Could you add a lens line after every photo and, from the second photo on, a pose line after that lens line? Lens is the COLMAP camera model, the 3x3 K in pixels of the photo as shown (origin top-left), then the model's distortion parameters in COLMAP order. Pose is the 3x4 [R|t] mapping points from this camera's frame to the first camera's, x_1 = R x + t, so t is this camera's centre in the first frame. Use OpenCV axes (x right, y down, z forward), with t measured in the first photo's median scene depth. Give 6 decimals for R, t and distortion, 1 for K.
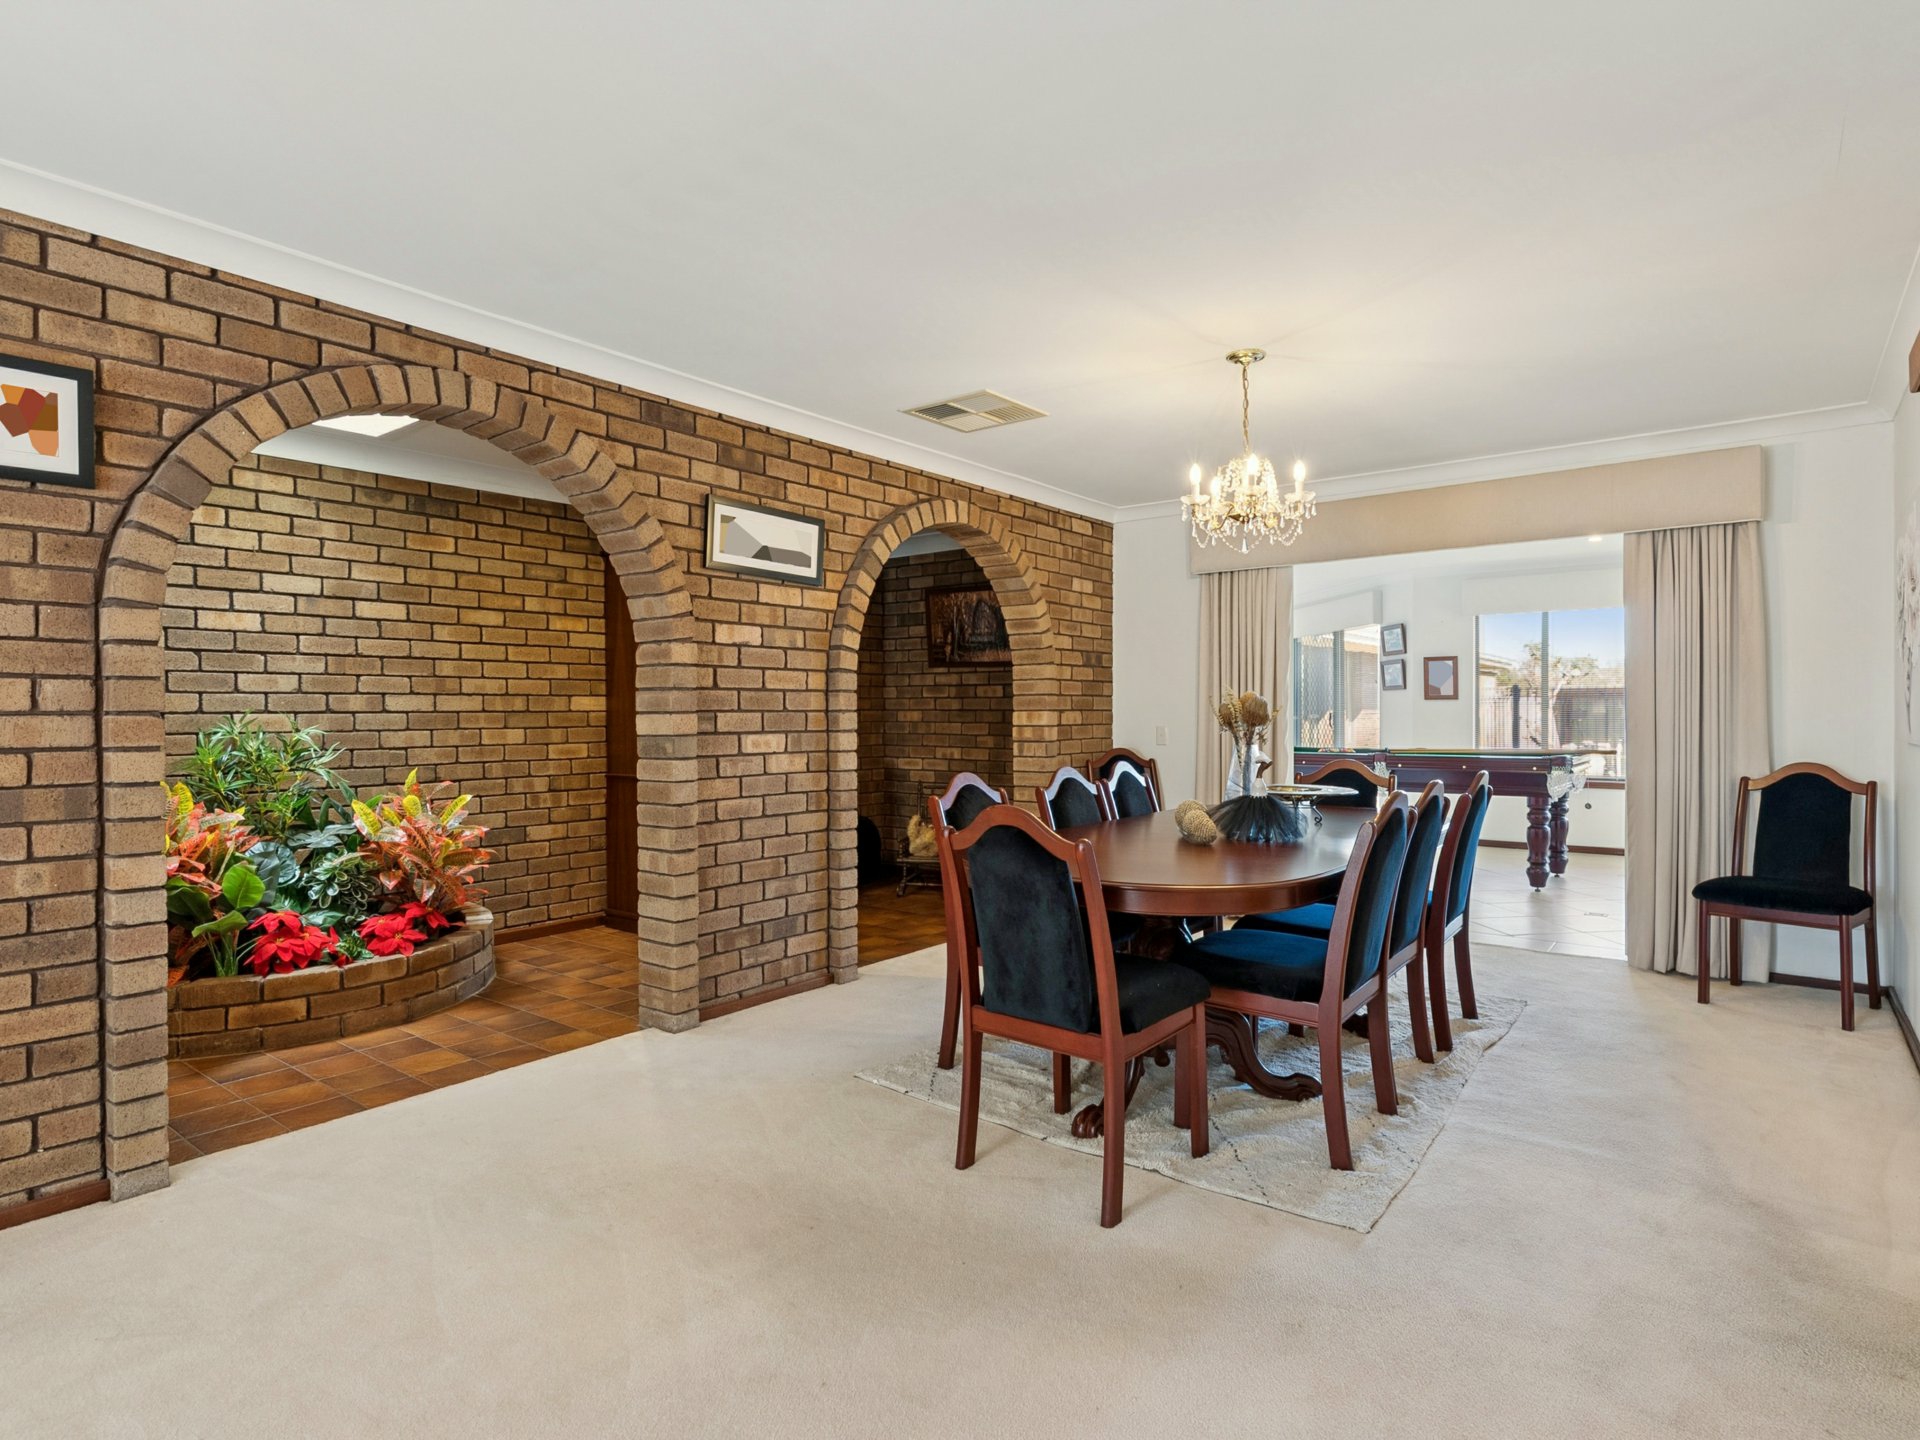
lens RADIAL K [[1025.0, 0, 957.0], [0, 1025.0, 721.5], [0, 0, 1]] dist [0.002836, -0.003695]
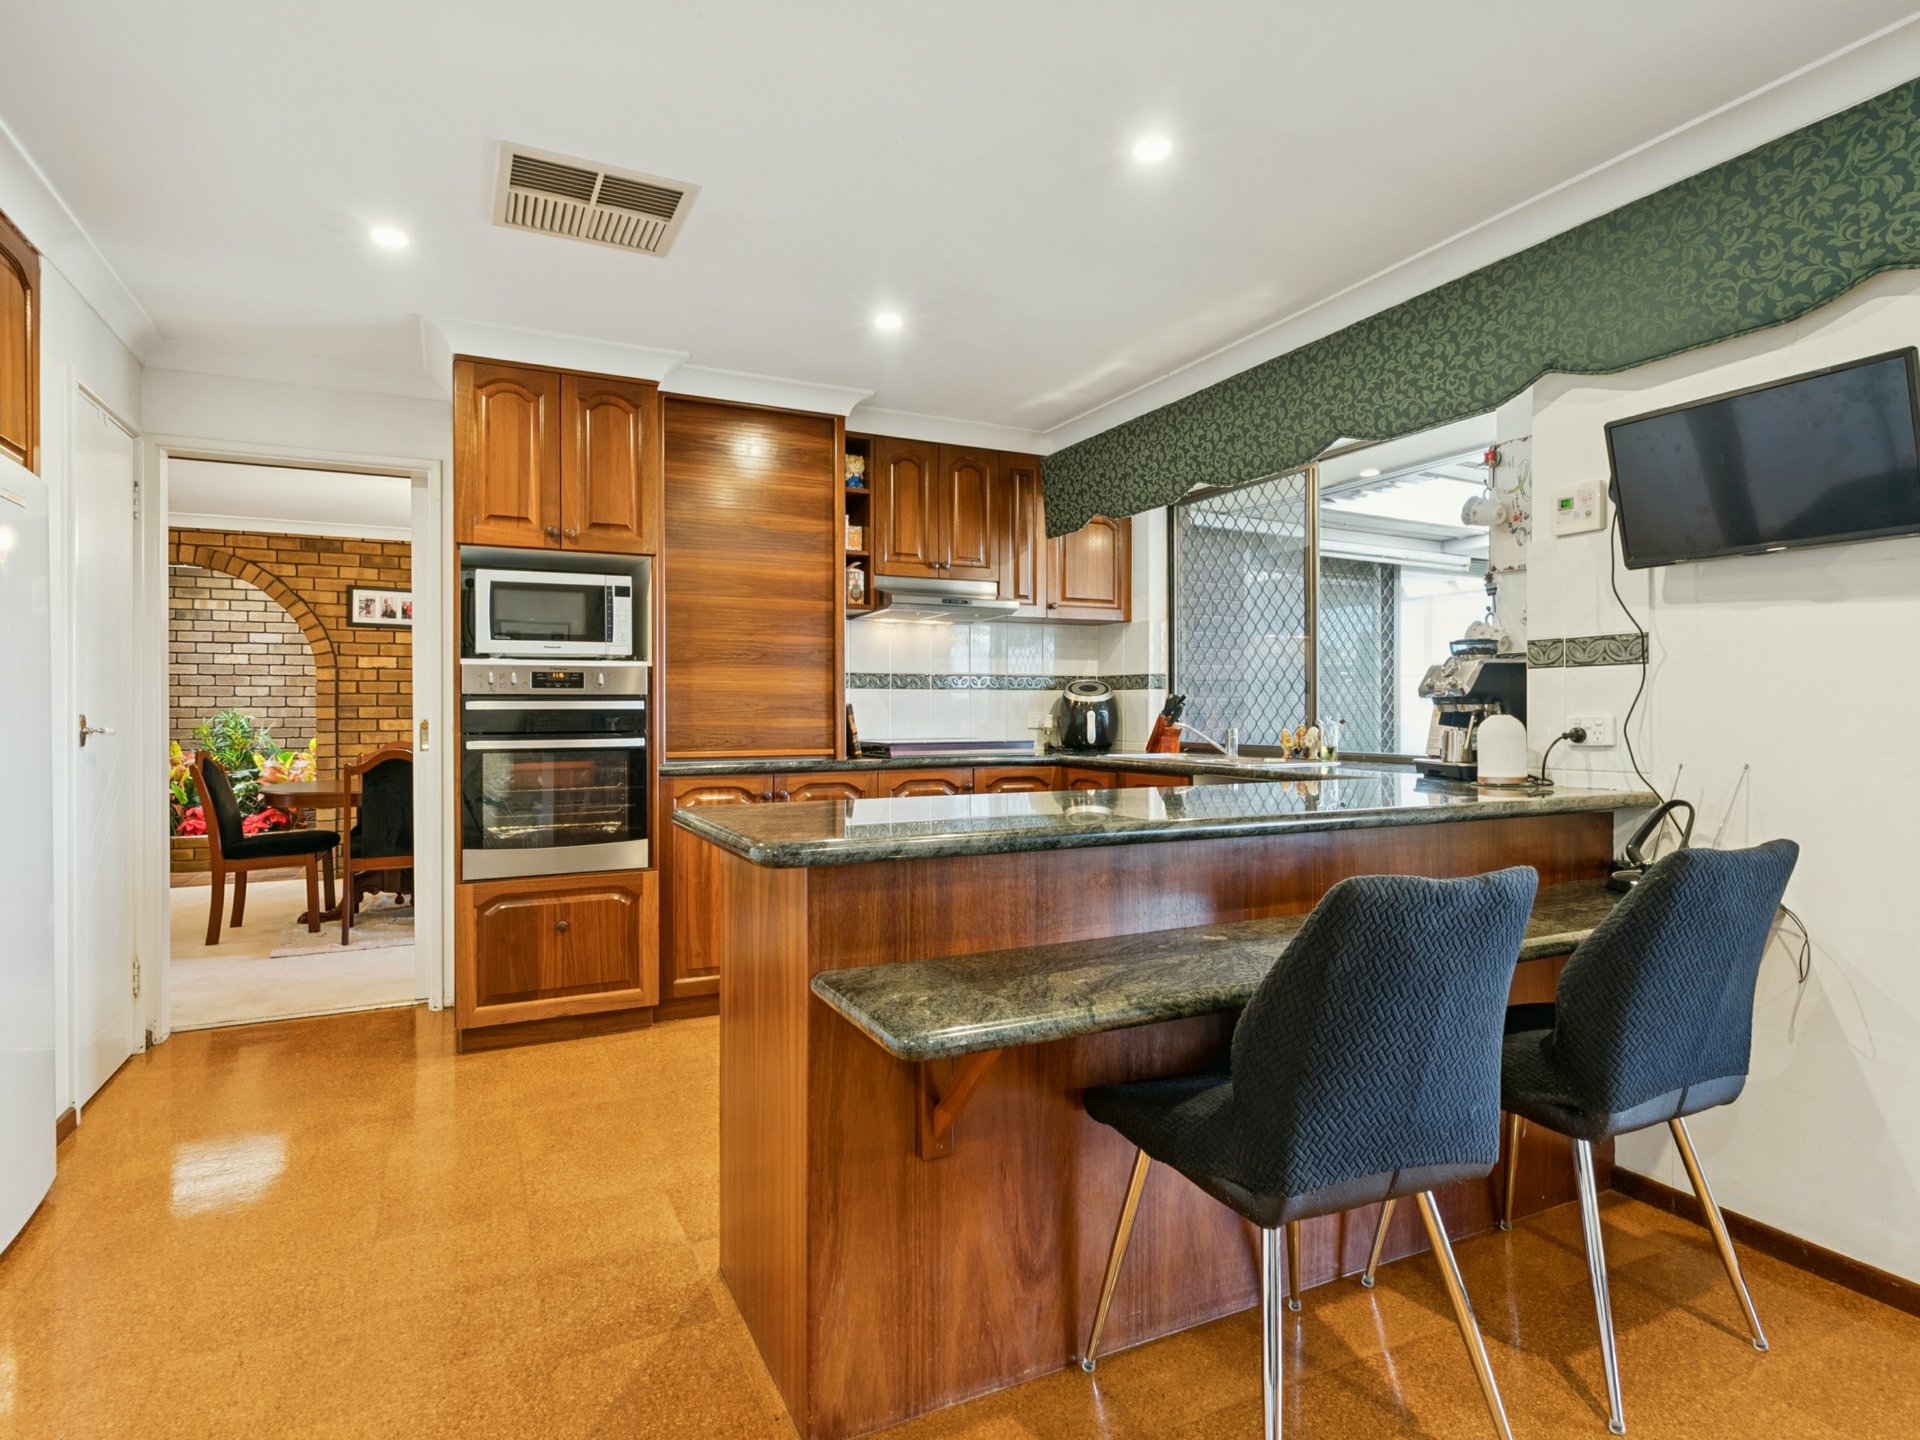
lens RADIAL K [[1025.0, 0, 947.9], [0, 1025.0, 712.1], [0, 0, 1]] dist [0.002836, -0.003695]
pose [[0.900812, 0.001966, -0.434205, 1.419435], [-0.004404, 0.999980, -0.004608, 0.003888], [0.434187, 0.006063, 0.900802, -0.152548]]
